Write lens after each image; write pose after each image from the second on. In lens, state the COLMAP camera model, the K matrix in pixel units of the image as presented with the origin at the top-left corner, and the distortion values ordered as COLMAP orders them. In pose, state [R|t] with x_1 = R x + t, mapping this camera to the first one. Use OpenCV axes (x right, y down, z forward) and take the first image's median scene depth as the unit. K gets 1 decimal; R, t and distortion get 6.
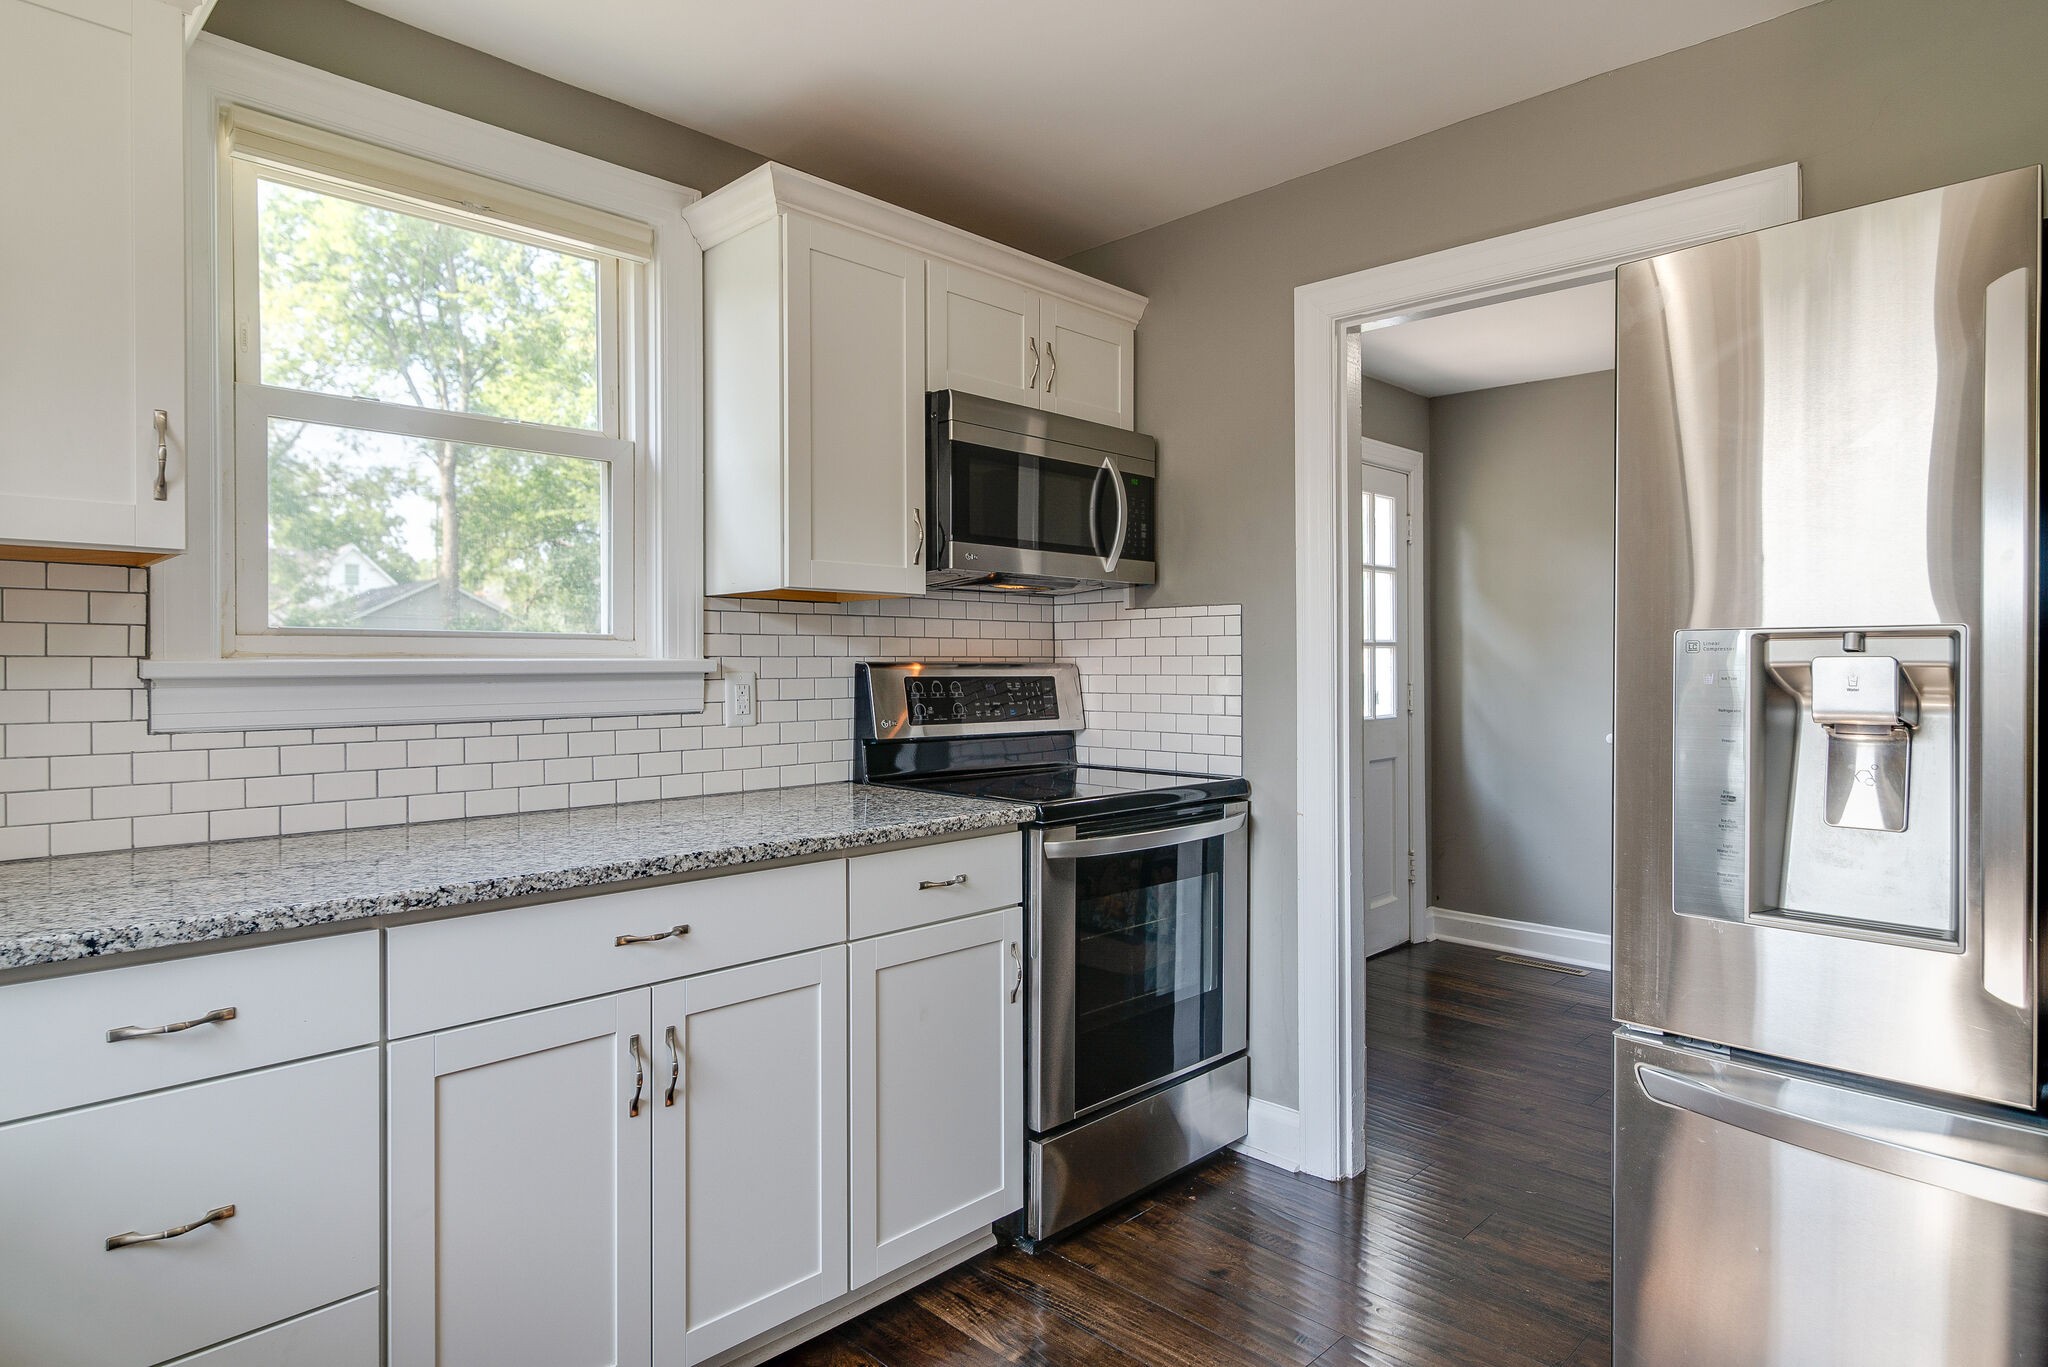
lens RADIAL K [[1152.0, 0, 1014.7], [0, 1152.0, 680.4], [0, 0, 1]] dist [0.007012, 0.001900]
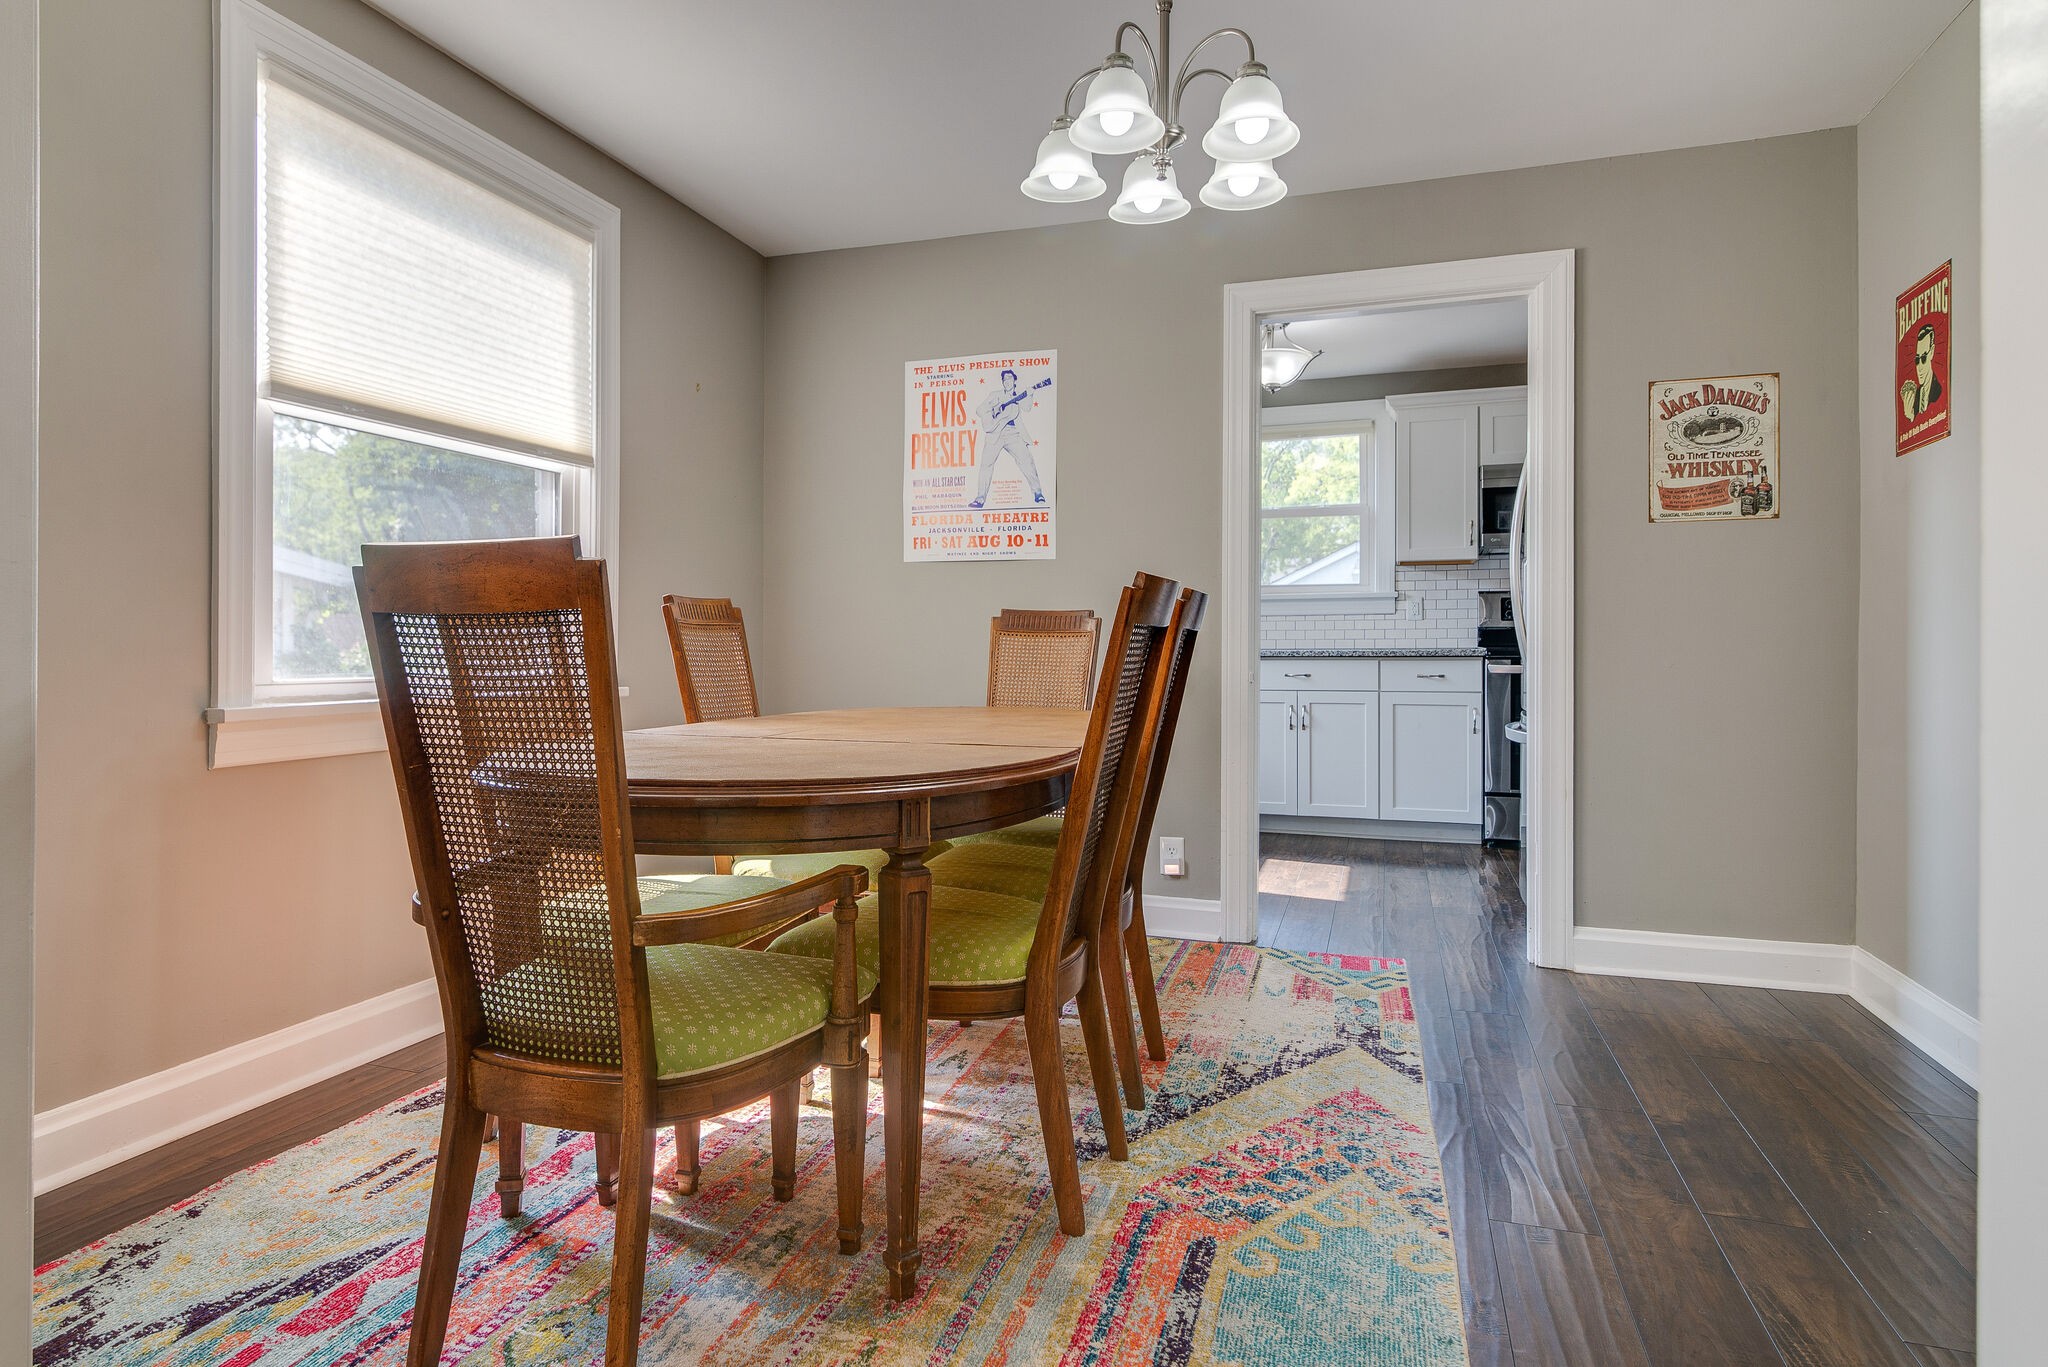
lens RADIAL K [[1152.0, 0, 963.4], [0, 1152.0, 648.7], [0, 0, 1]] dist [0.007012, 0.001900]
pose [[0.439287, 0.005258, -0.898331, 1.872938], [-0.008171, 0.999965, 0.001857, 0.128971], [0.898310, 0.006524, 0.439315, -1.081401]]
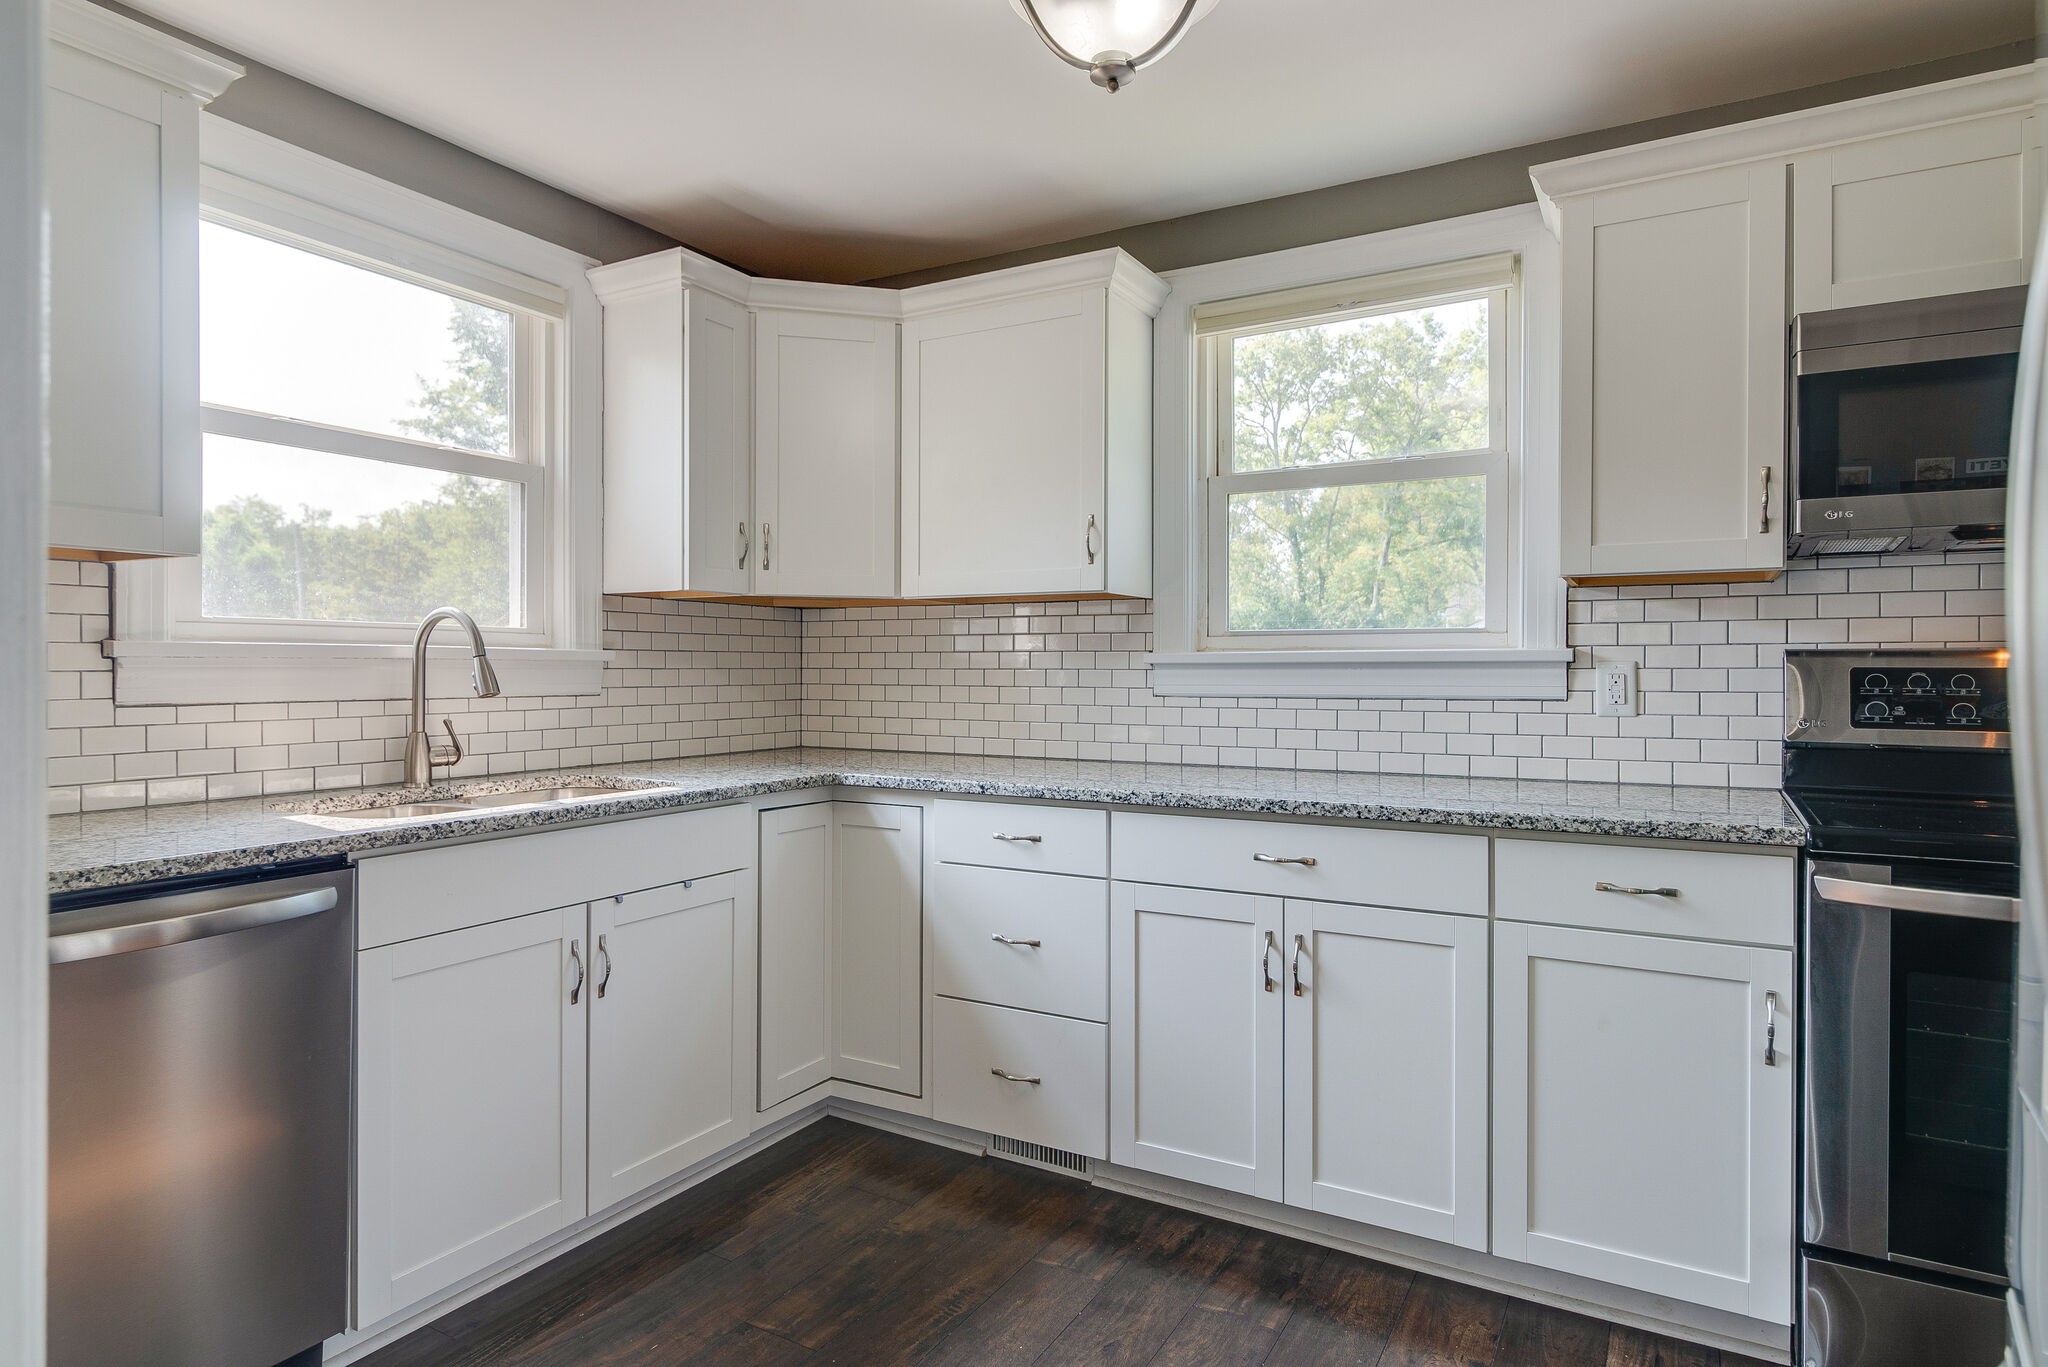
lens RADIAL K [[1152.0, 0, 965.8], [0, 1152.0, 674.4], [0, 0, 1]] dist [0.007012, 0.001900]
pose [[0.251968, 0.009590, -0.967688, 0.743710], [-0.012737, 0.999897, 0.006593, 0.006050], [0.967652, 0.010665, 0.252064, 0.275997]]
